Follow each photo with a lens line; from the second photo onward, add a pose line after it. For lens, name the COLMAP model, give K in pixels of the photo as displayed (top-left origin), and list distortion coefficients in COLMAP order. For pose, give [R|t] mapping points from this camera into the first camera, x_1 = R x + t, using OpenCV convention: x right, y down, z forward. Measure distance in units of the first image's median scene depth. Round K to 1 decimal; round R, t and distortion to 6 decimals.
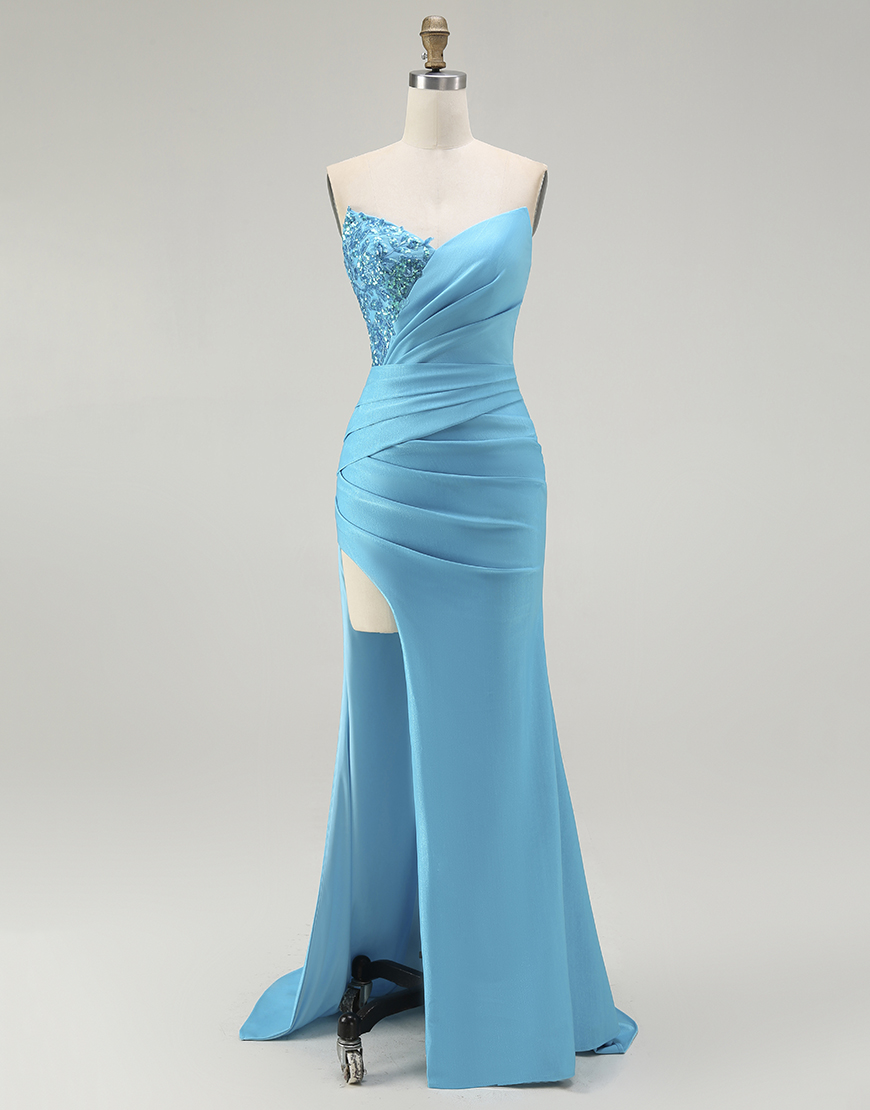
lens RADIAL K [[1541.2, 0, 442.8], [0, 1541.2, 552.7], [0, 0, 1]] dist [-0.036711, 0.000000]
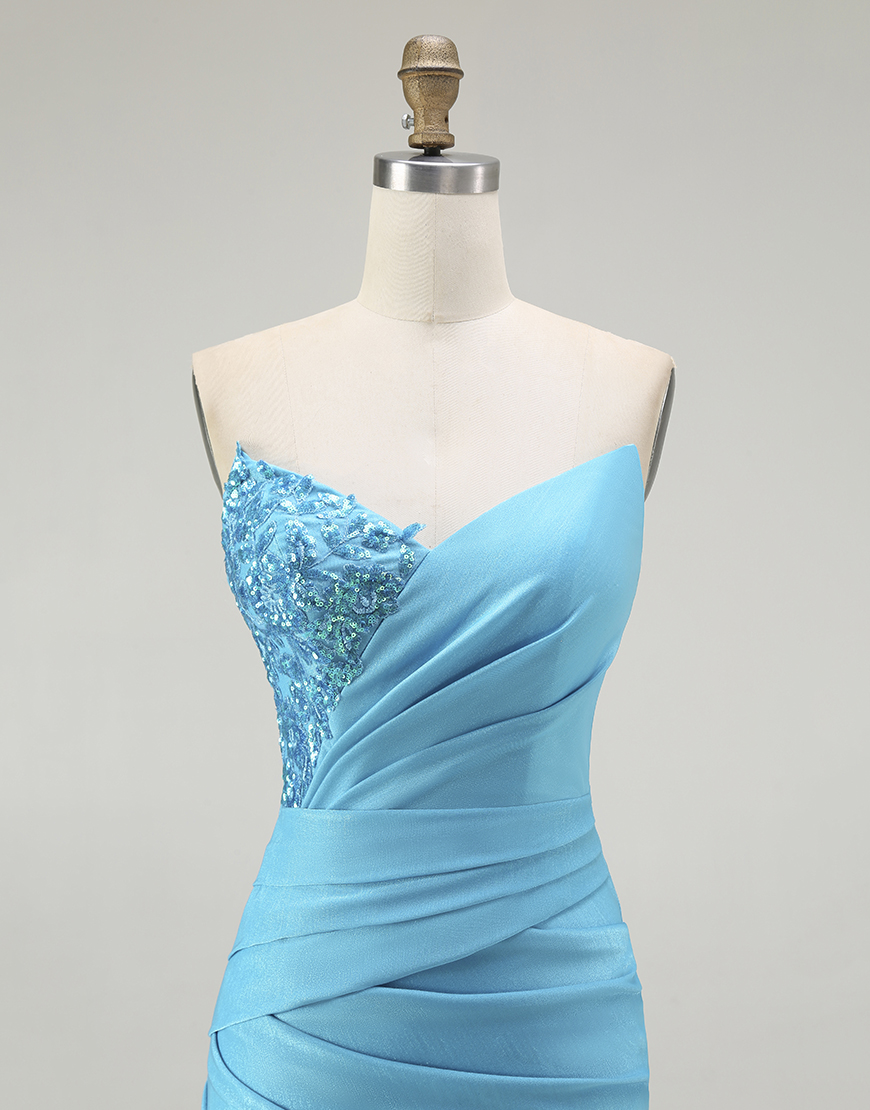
lens RADIAL K [[2083.5, 0, 431.8], [0, 2083.5, 551.5], [0, 0, 1]] dist [-0.047188, 0.000000]
pose [[0.999934, 0.011488, 0.000142, -0.003468], [-0.011378, 0.991952, -0.126100, -0.119886], [-0.001590, 0.126090, 0.992018, 0.407073]]
